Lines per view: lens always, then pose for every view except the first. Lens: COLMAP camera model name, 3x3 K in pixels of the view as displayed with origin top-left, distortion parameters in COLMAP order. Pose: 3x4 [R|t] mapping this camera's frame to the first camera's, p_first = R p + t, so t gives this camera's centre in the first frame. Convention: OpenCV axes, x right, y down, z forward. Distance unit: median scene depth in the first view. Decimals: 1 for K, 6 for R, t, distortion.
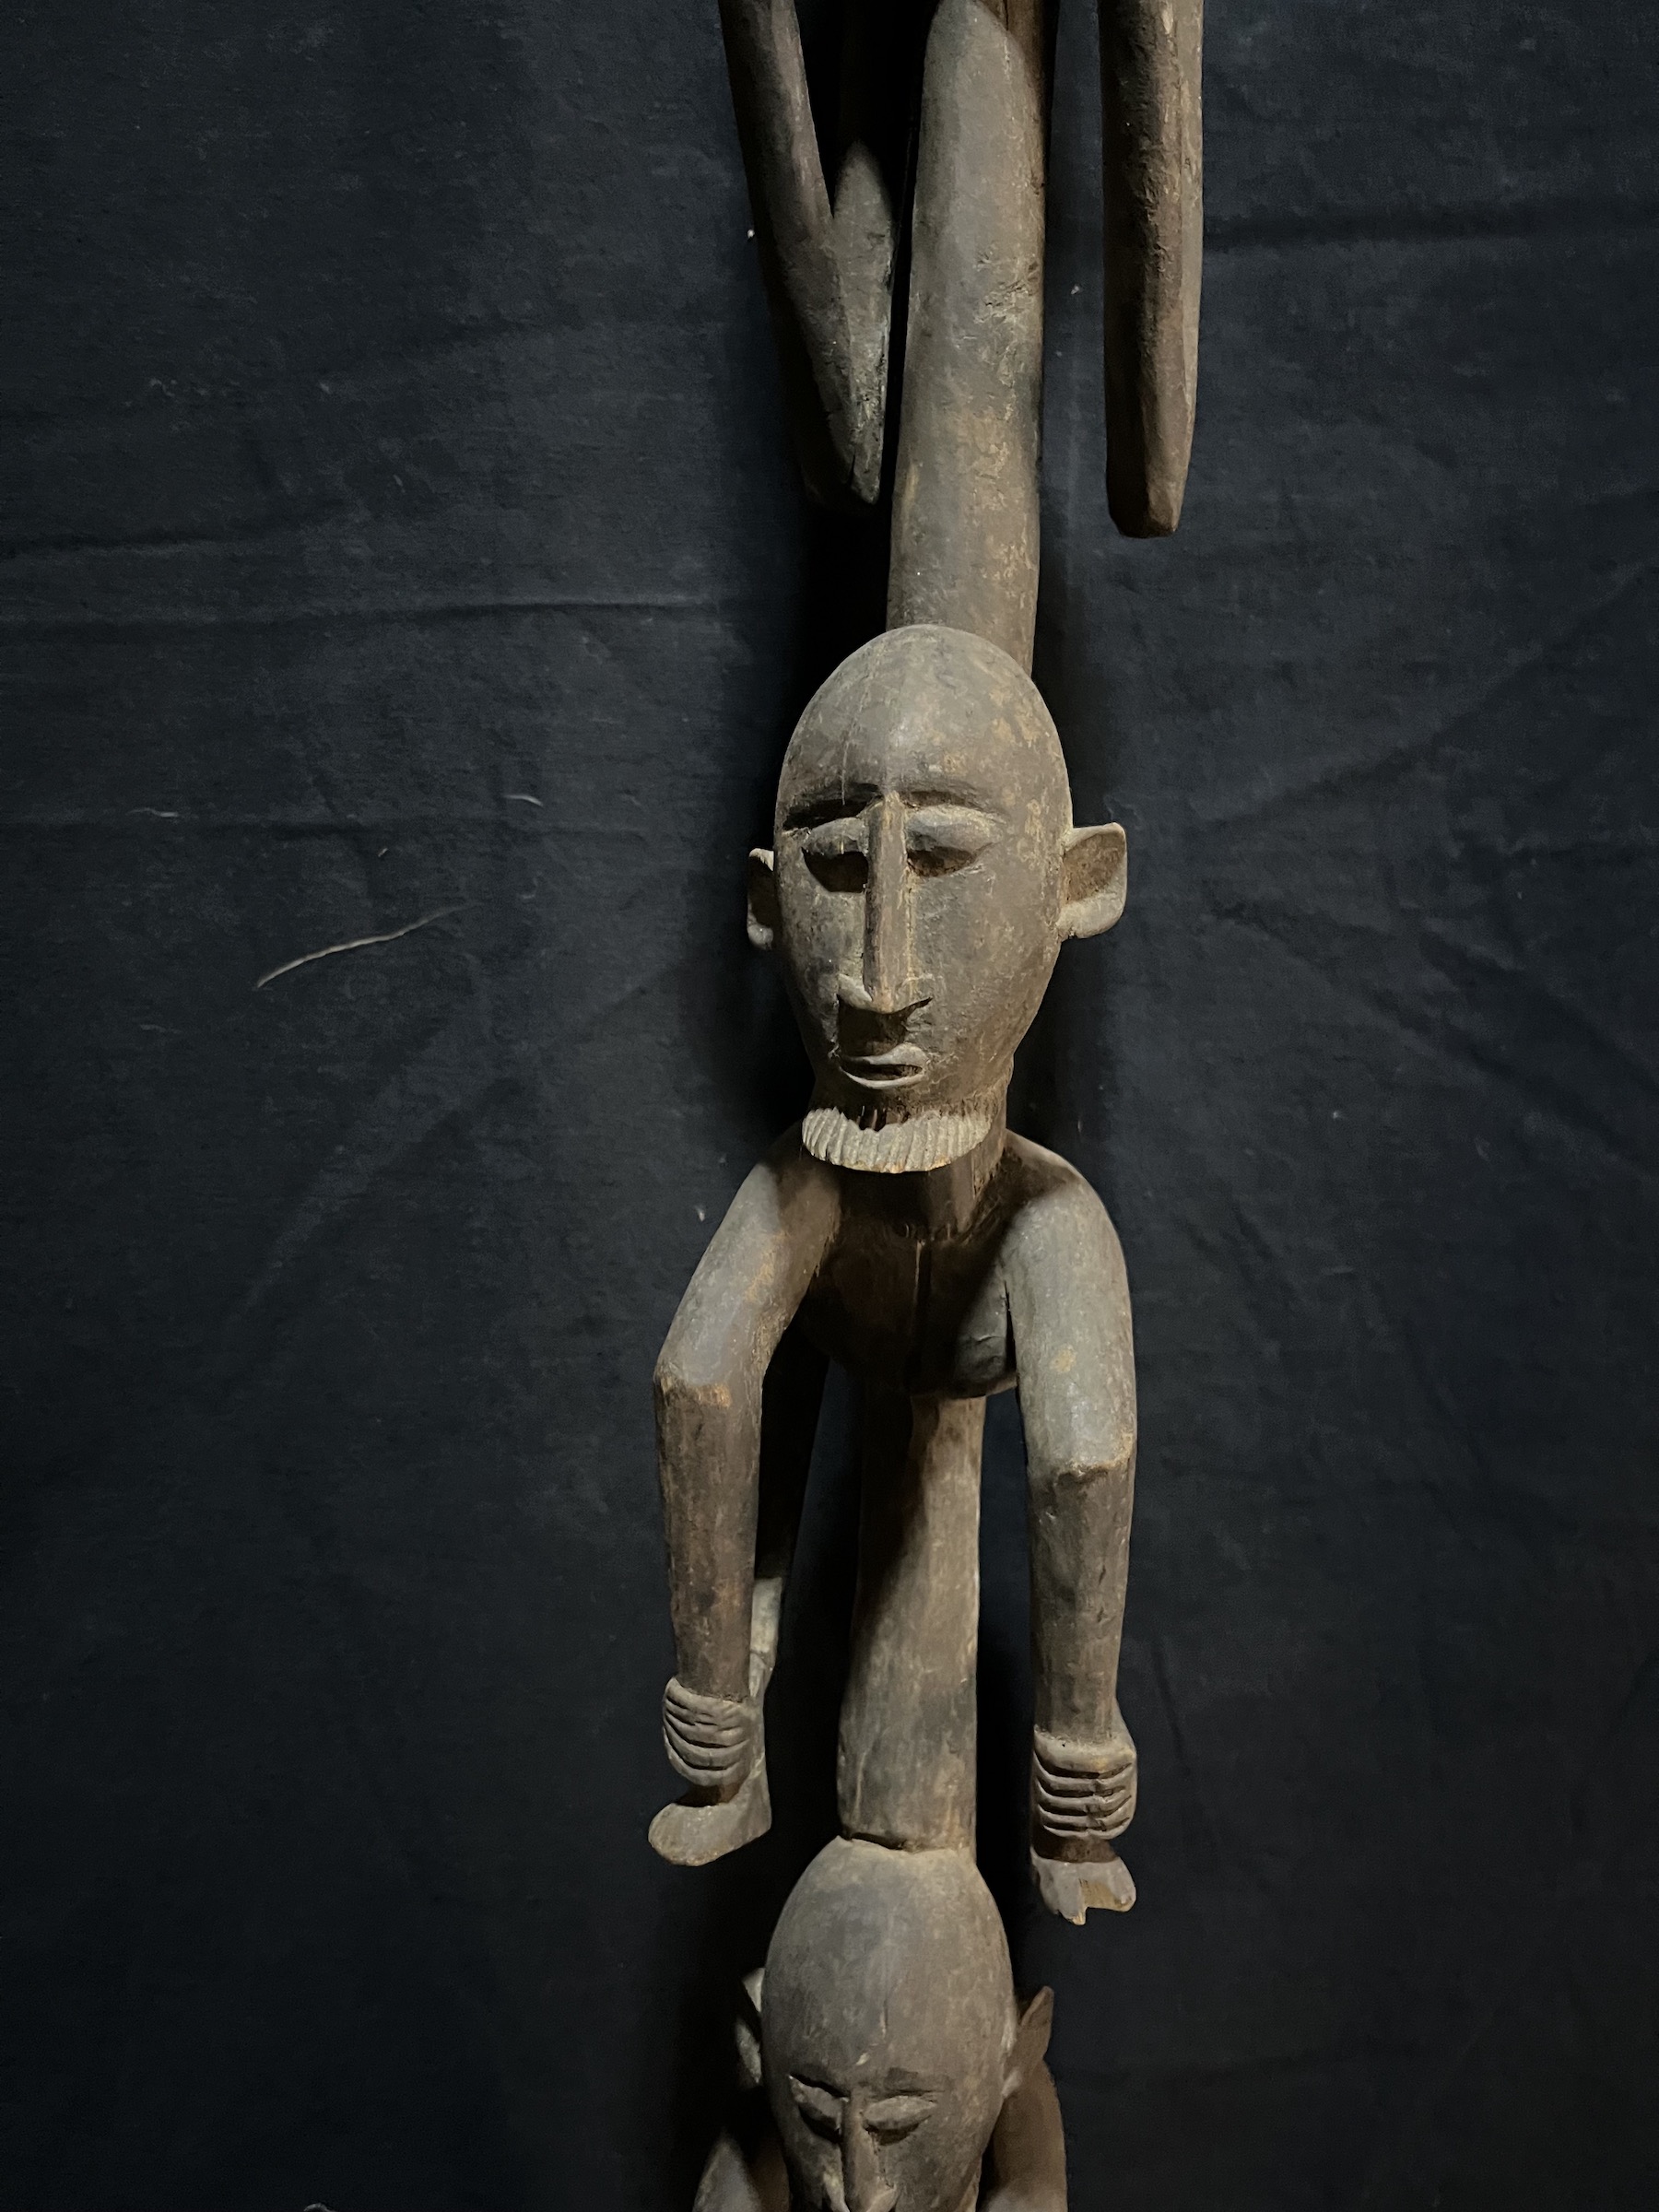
lens RADIAL K [[1683.6, 0, 849.9], [0, 1683.6, 1118.0], [0, 0, 1]] dist [0.016827, -0.021558]
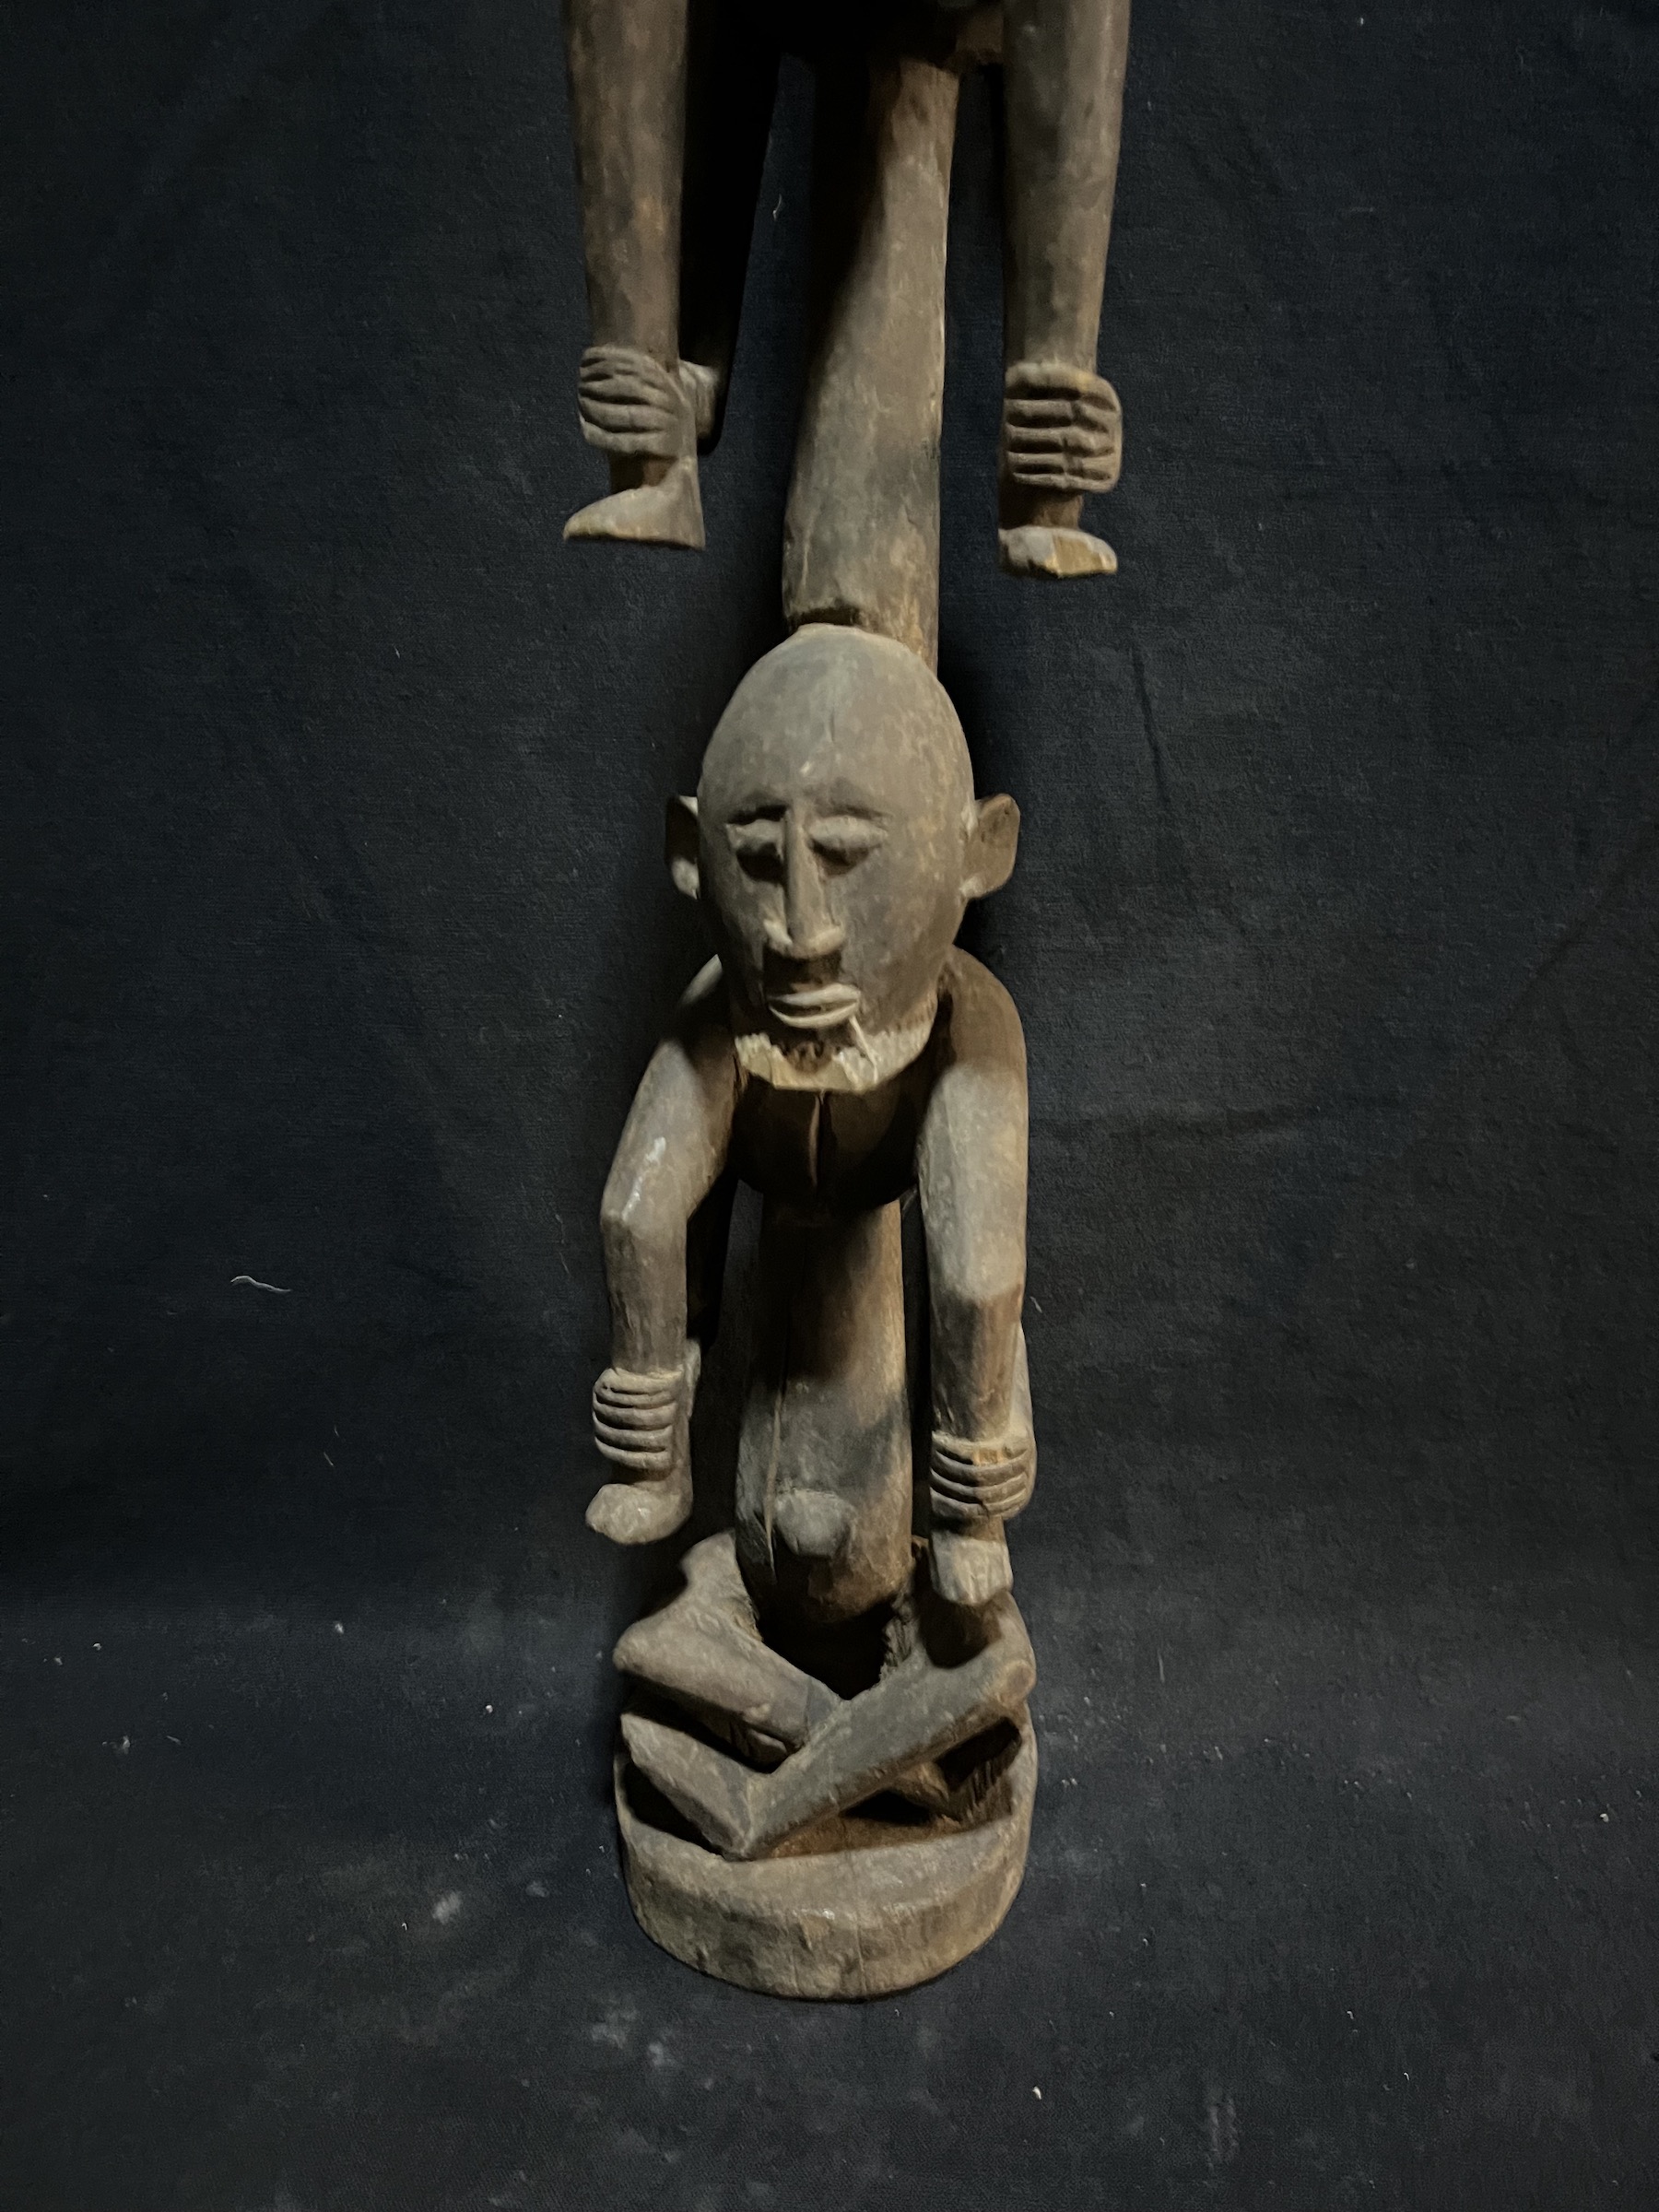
lens RADIAL K [[1683.6, 0, 839.6], [0, 1683.6, 1107.8], [0, 0, 1]] dist [0.016827, -0.021558]
pose [[0.999923, 0.004414, 0.011584, 0.014196], [-0.006030, 0.989640, 0.143447, 0.551908], [-0.010831, -0.143506, 0.989590, 0.080077]]
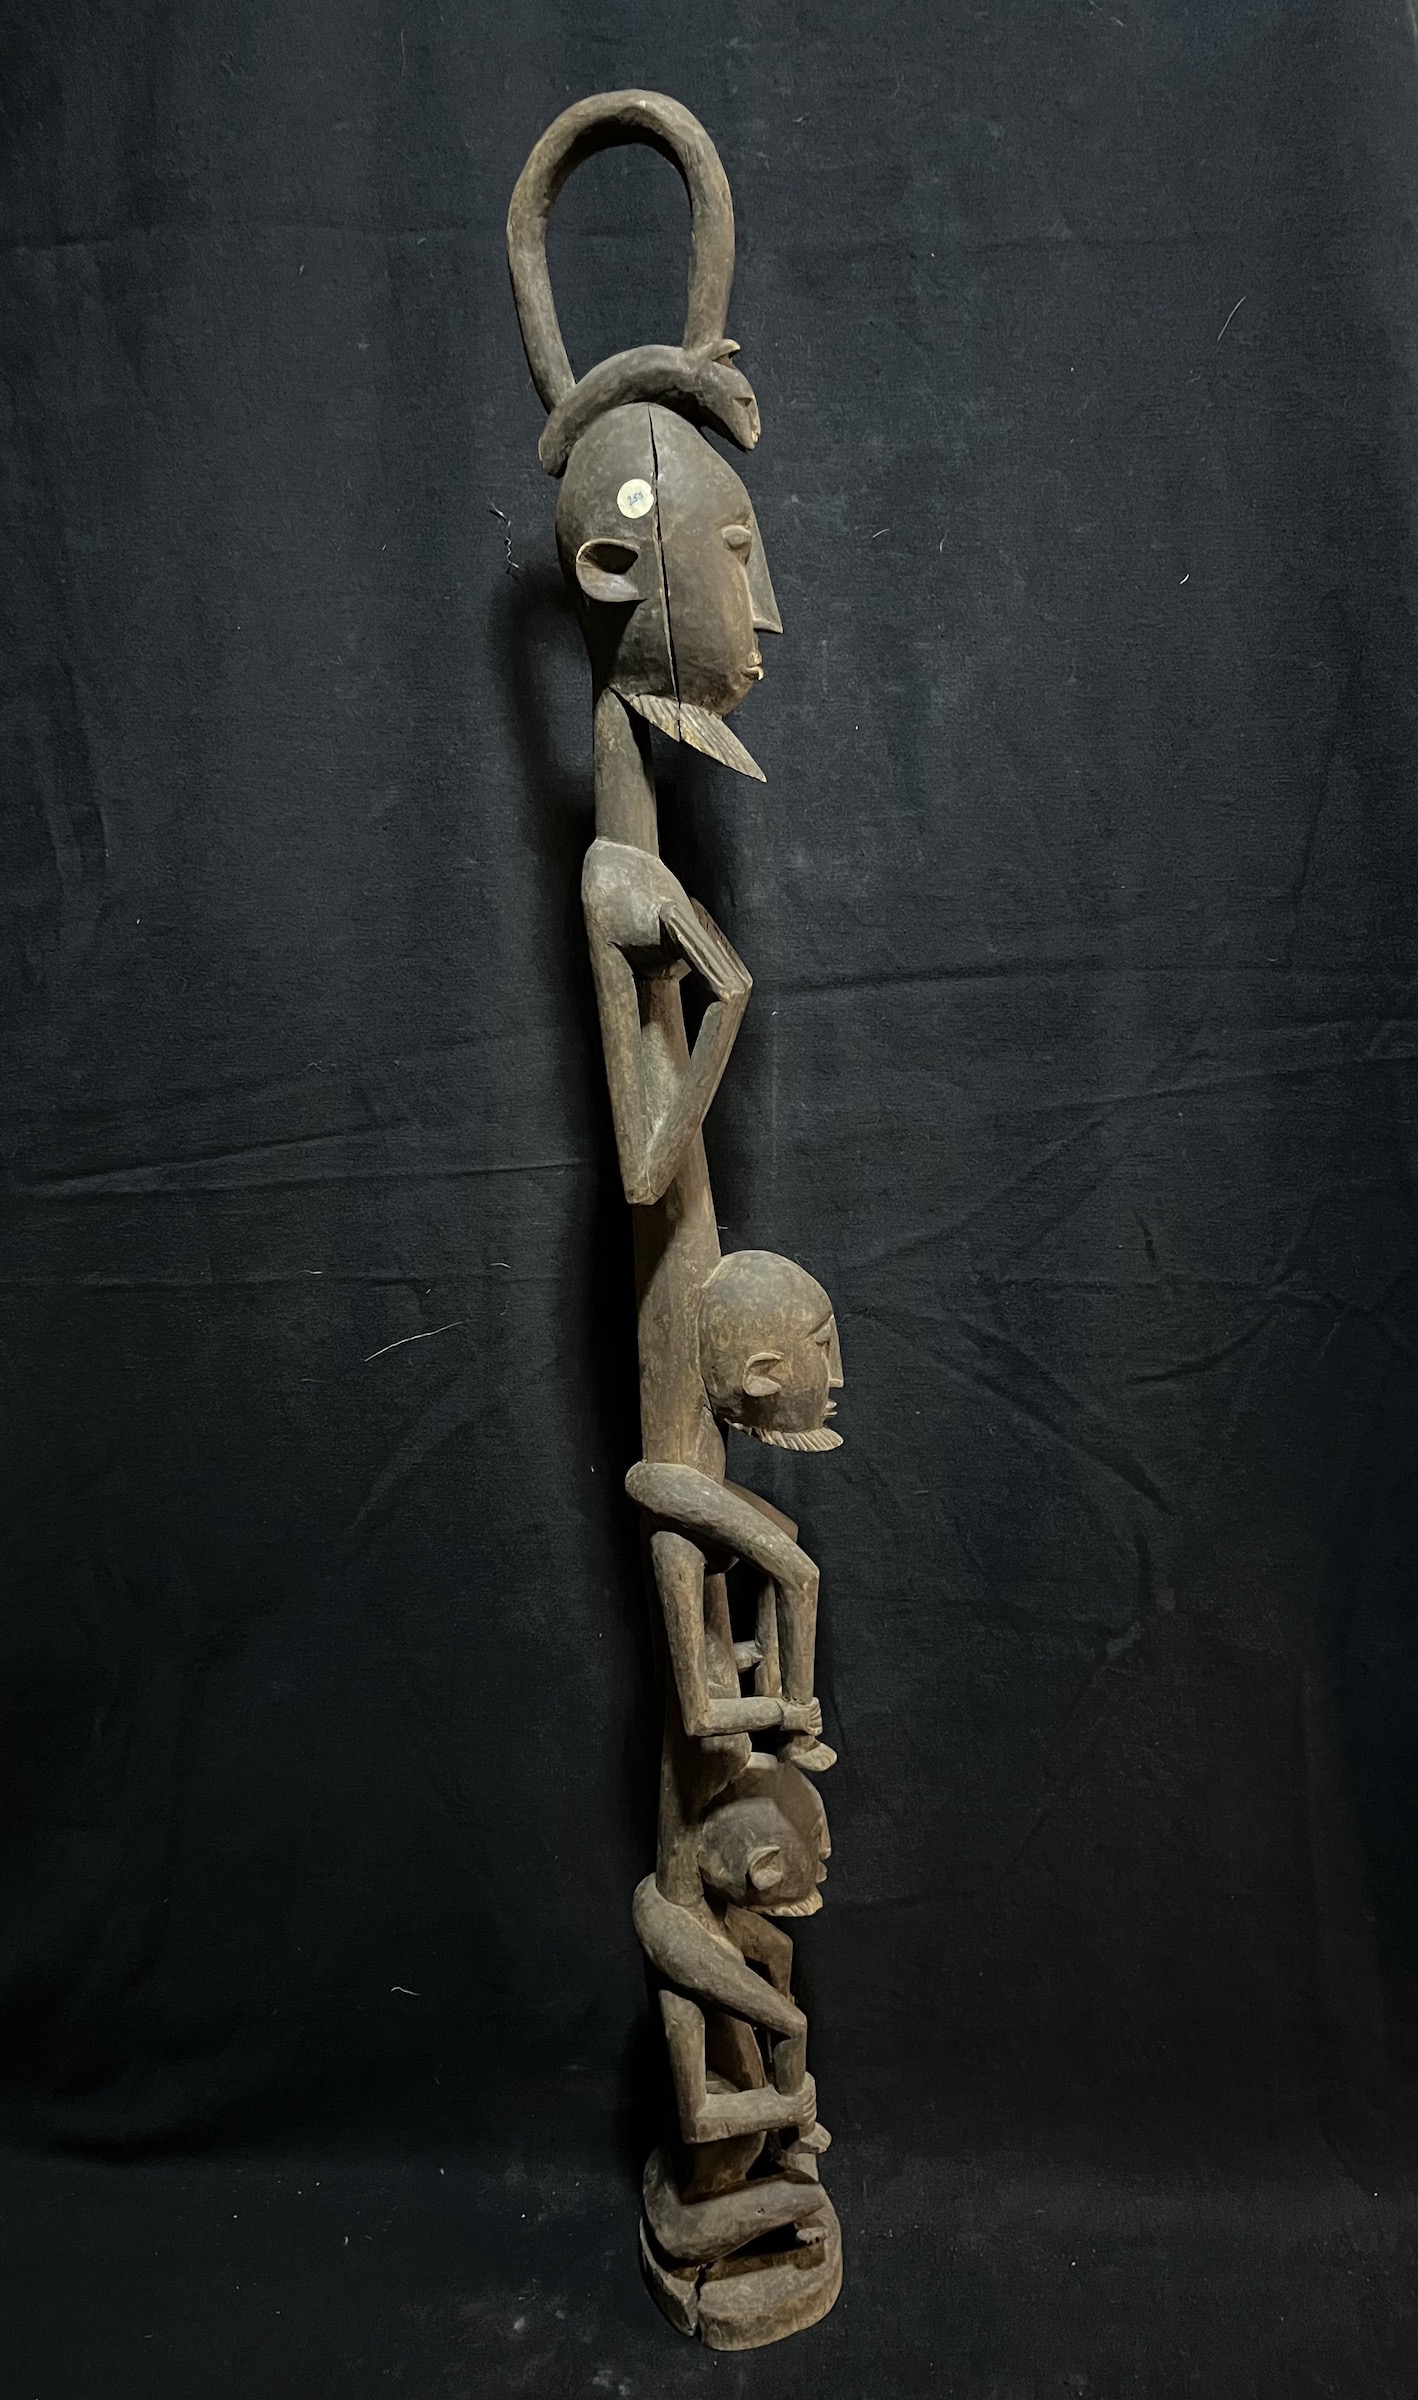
lens RADIAL K [[1756.6, 0, 702.3], [0, 1756.6, 1229.3], [0, 0, 1]] dist [0.029823, -0.044552]
pose [[0.999789, -0.016141, 0.012698, 0.021756], [0.015719, 0.999342, 0.032681, -0.362471], [-0.013217, -0.032475, 0.999385, -1.298622]]
